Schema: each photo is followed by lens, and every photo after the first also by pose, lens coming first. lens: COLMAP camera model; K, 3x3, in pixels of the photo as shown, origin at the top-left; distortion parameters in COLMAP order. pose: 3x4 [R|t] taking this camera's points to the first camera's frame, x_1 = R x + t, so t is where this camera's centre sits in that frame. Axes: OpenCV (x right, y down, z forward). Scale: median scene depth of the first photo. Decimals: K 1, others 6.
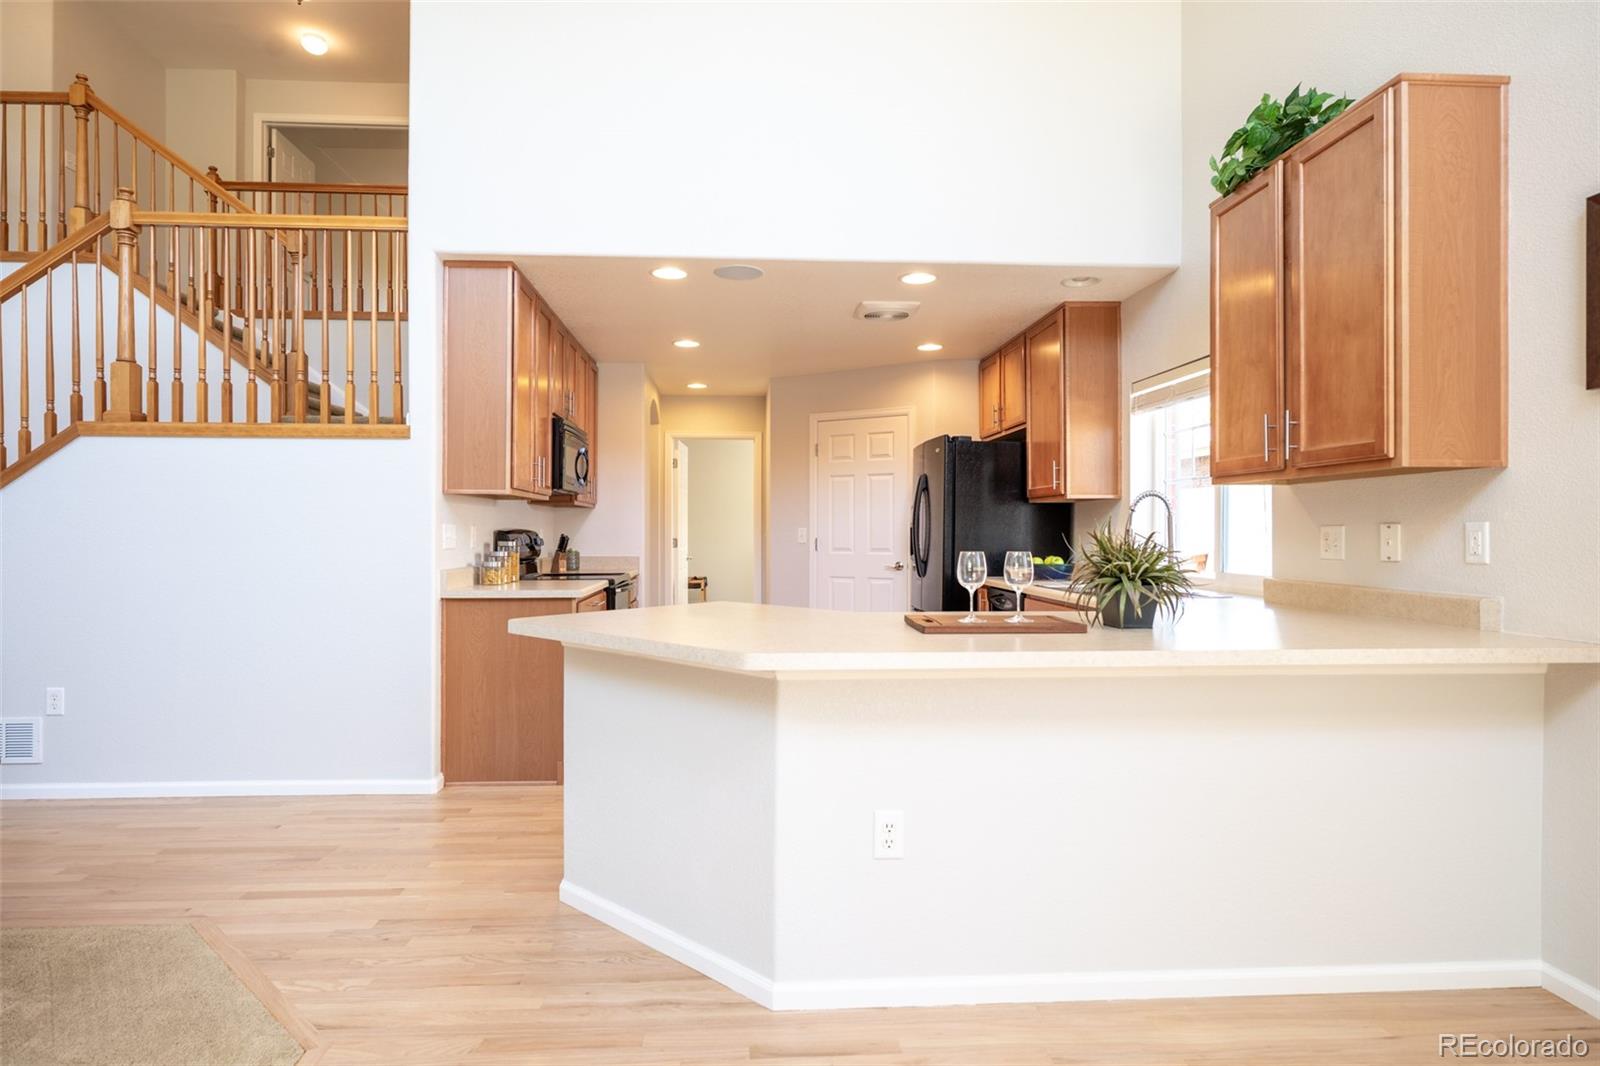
lens RADIAL K [[839.6, 0, 800.0], [0, 839.6, 533.0], [0, 0, 1]] dist [-0.000617, -0.000299]
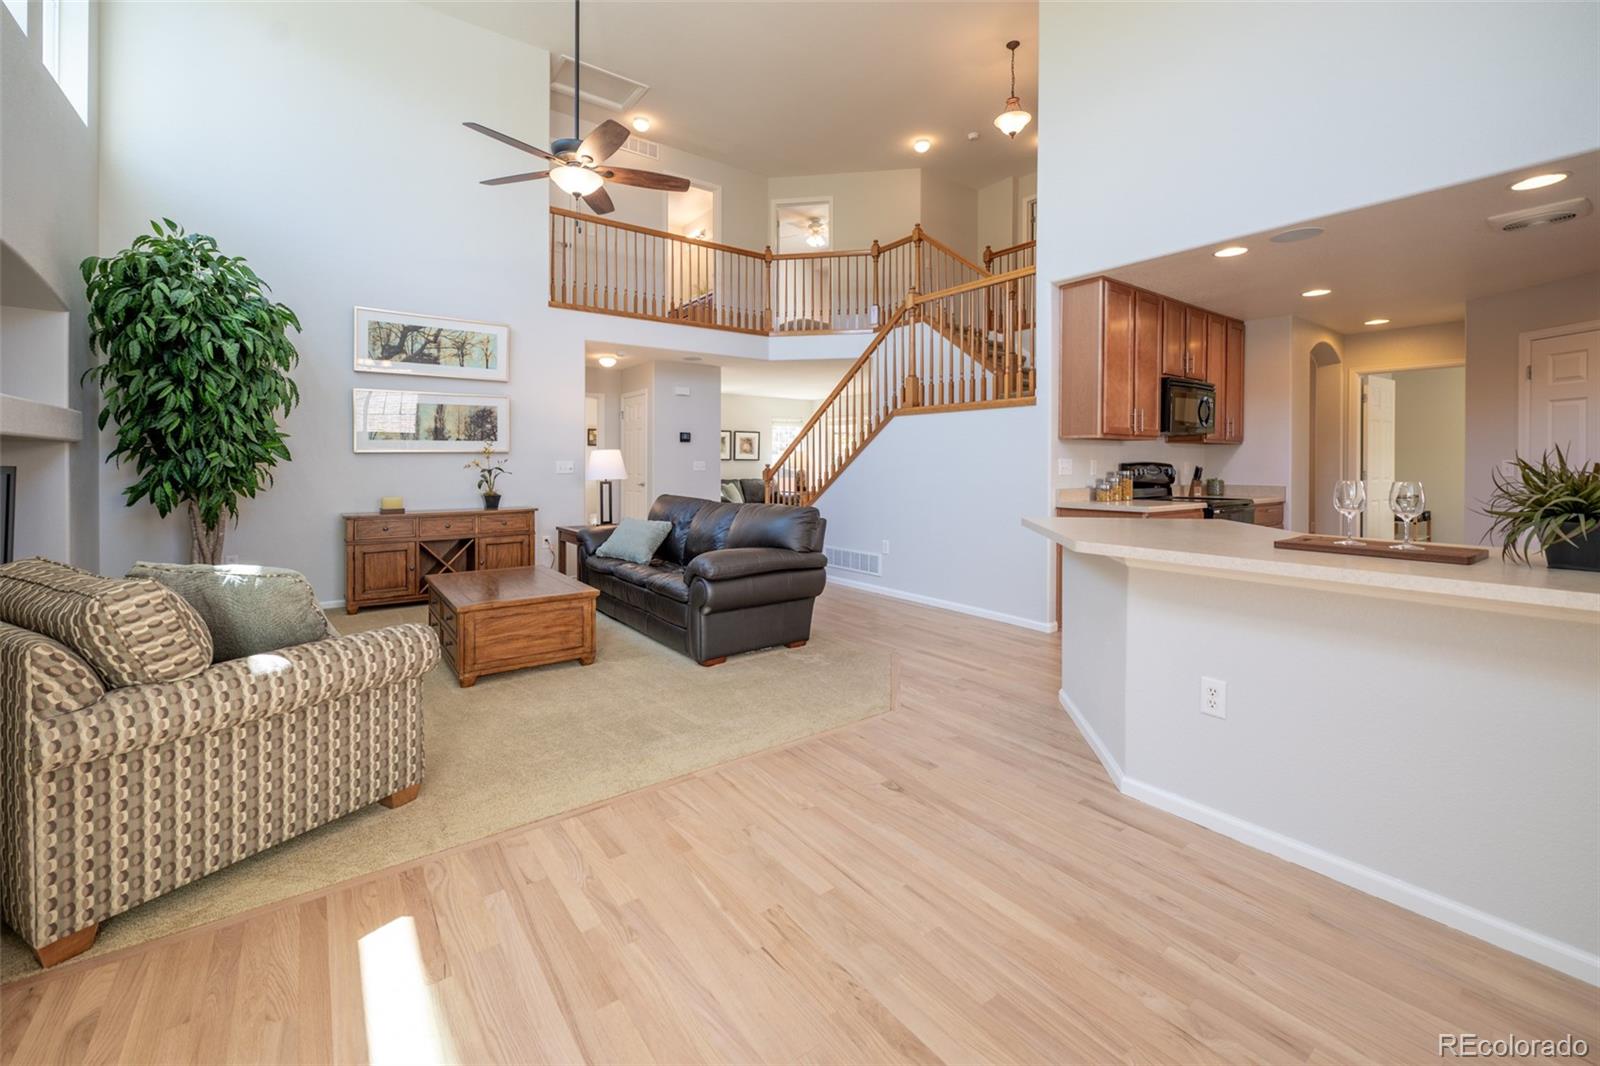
lens RADIAL K [[676.1, 0, 823.4], [0, 676.1, 468.0], [0, 0, 1]] dist [-0.000694, 0.000076]
pose [[0.562109, 0.003955, -0.827054, 0.340317], [-0.001724, 0.999992, 0.003610, 0.002281], [0.827061, -0.000603, 0.562111, -0.042844]]
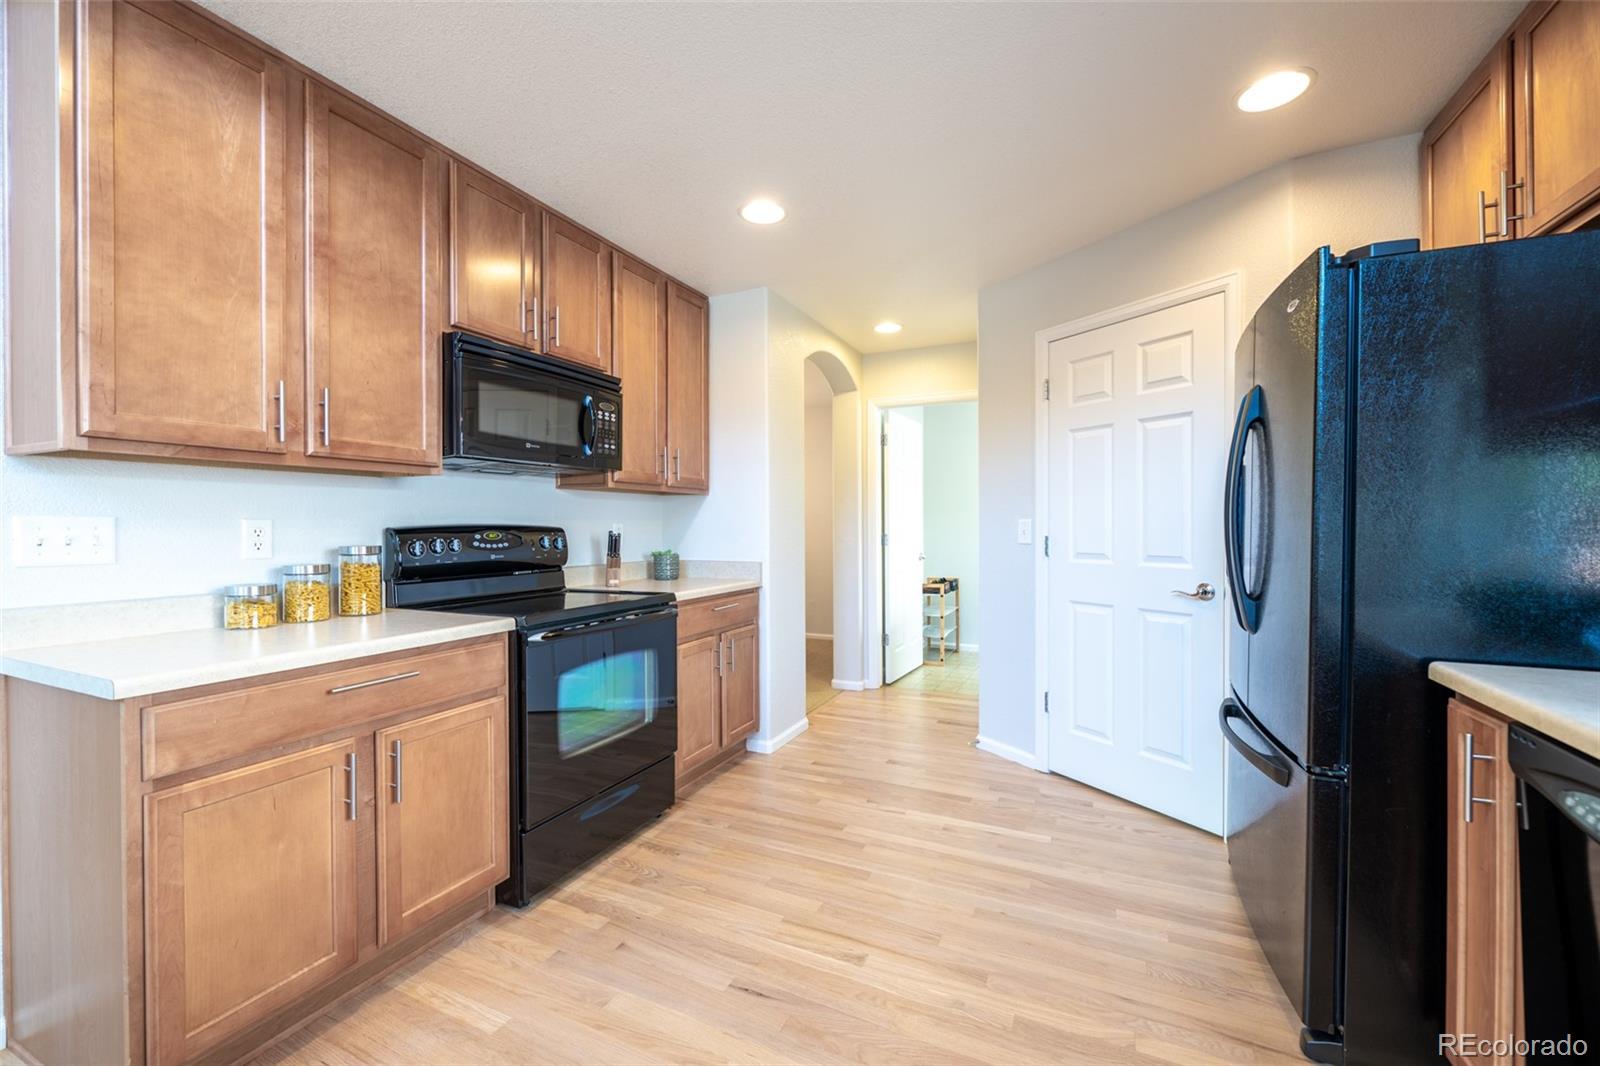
lens RADIAL K [[623.3, 0, 811.3], [0, 623.3, 516.1], [0, 0, 1]] dist [-0.001413, -0.000067]
pose [[0.873762, -0.012969, -0.486181, 0.156431], [0.006401, 0.999864, -0.015168, -0.003210], [0.486312, 0.010141, 0.873727, 0.930636]]
